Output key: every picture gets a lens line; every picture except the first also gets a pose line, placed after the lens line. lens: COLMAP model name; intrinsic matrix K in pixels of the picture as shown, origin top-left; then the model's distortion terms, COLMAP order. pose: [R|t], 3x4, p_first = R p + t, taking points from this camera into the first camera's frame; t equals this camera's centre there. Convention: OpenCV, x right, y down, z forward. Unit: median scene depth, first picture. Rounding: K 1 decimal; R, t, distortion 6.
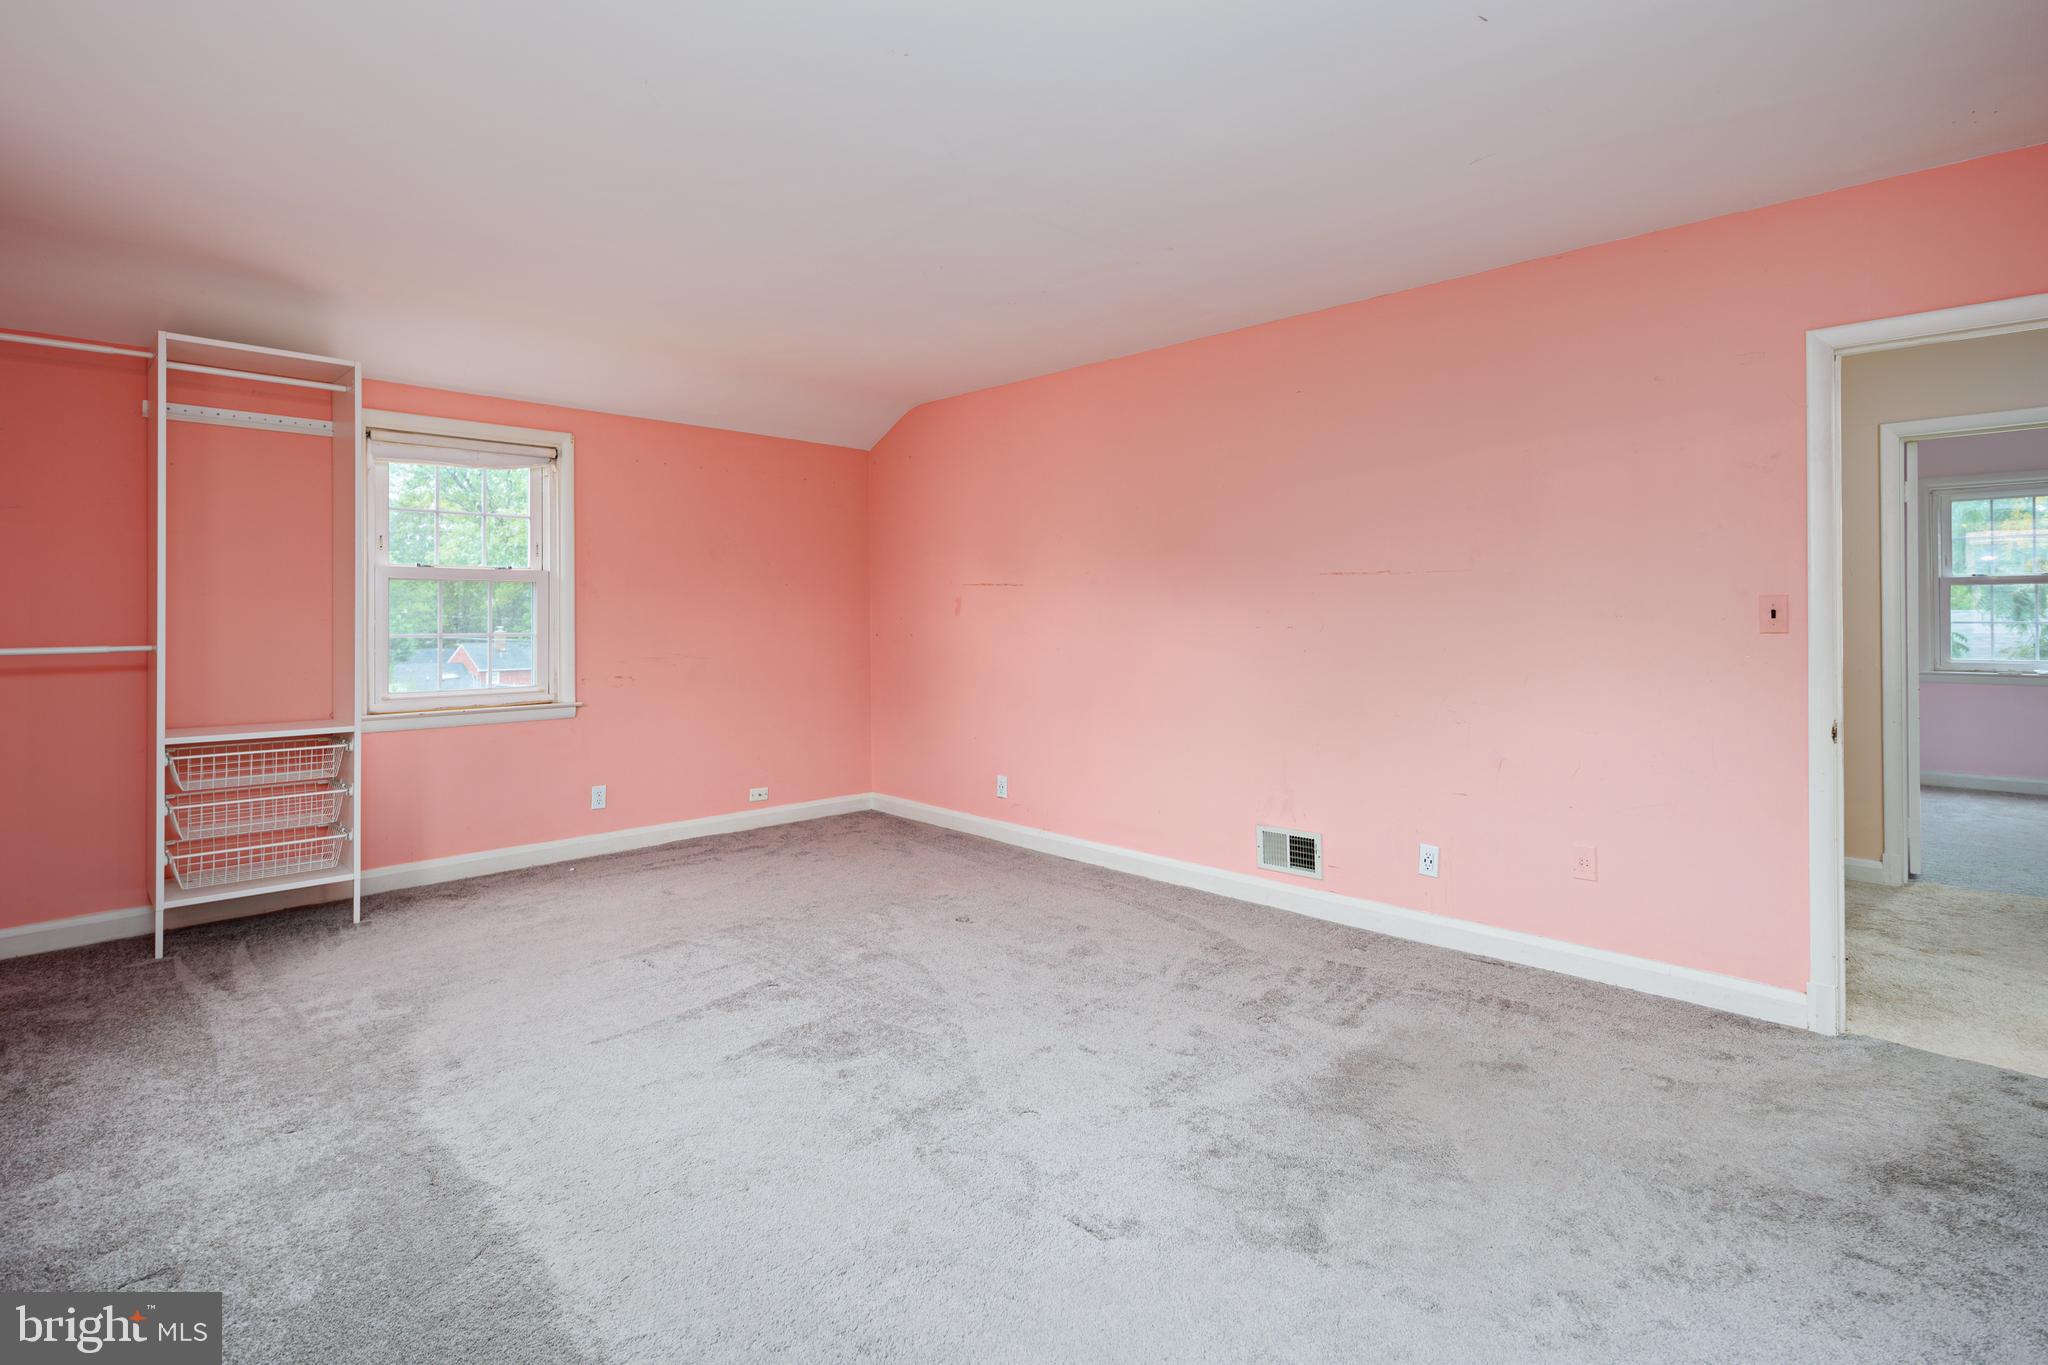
lens RADIAL K [[991.4, 0, 1025.0], [0, 991.4, 606.9], [0, 0, 1]] dist [-0.001675, -0.000641]
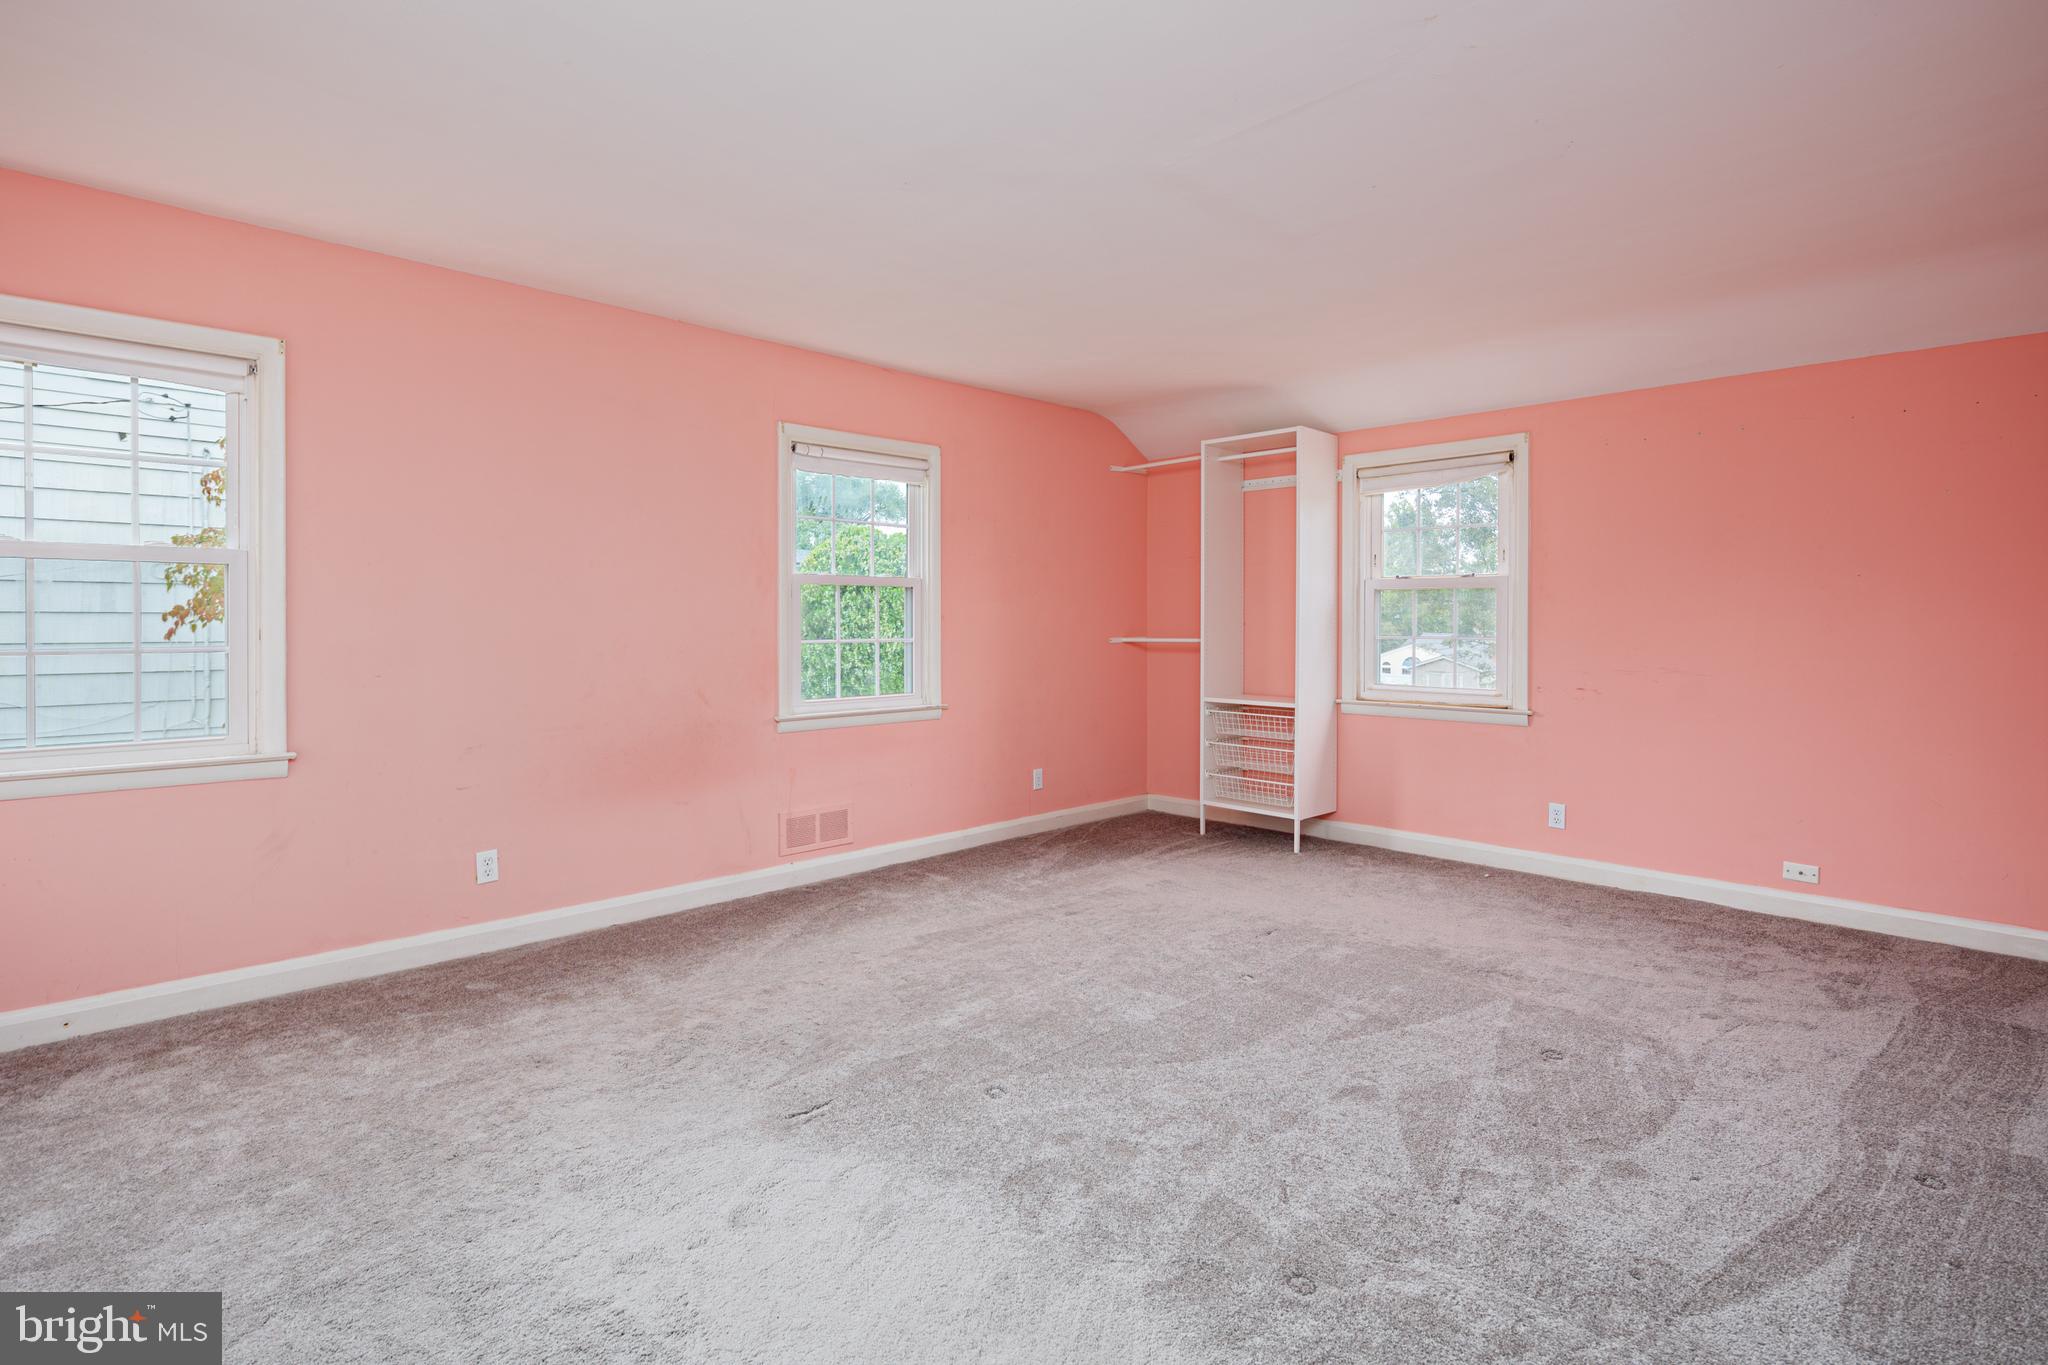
lens RADIAL K [[986.6, 0, 1028.8], [0, 986.6, 627.2], [0, 0, 1]] dist [-0.000493, -0.000139]
pose [[-0.022359, 0.005696, -0.999734, 0.572549], [0.008331, 0.999950, 0.005511, 0.006956], [0.999715, -0.008205, -0.022406, 0.597930]]
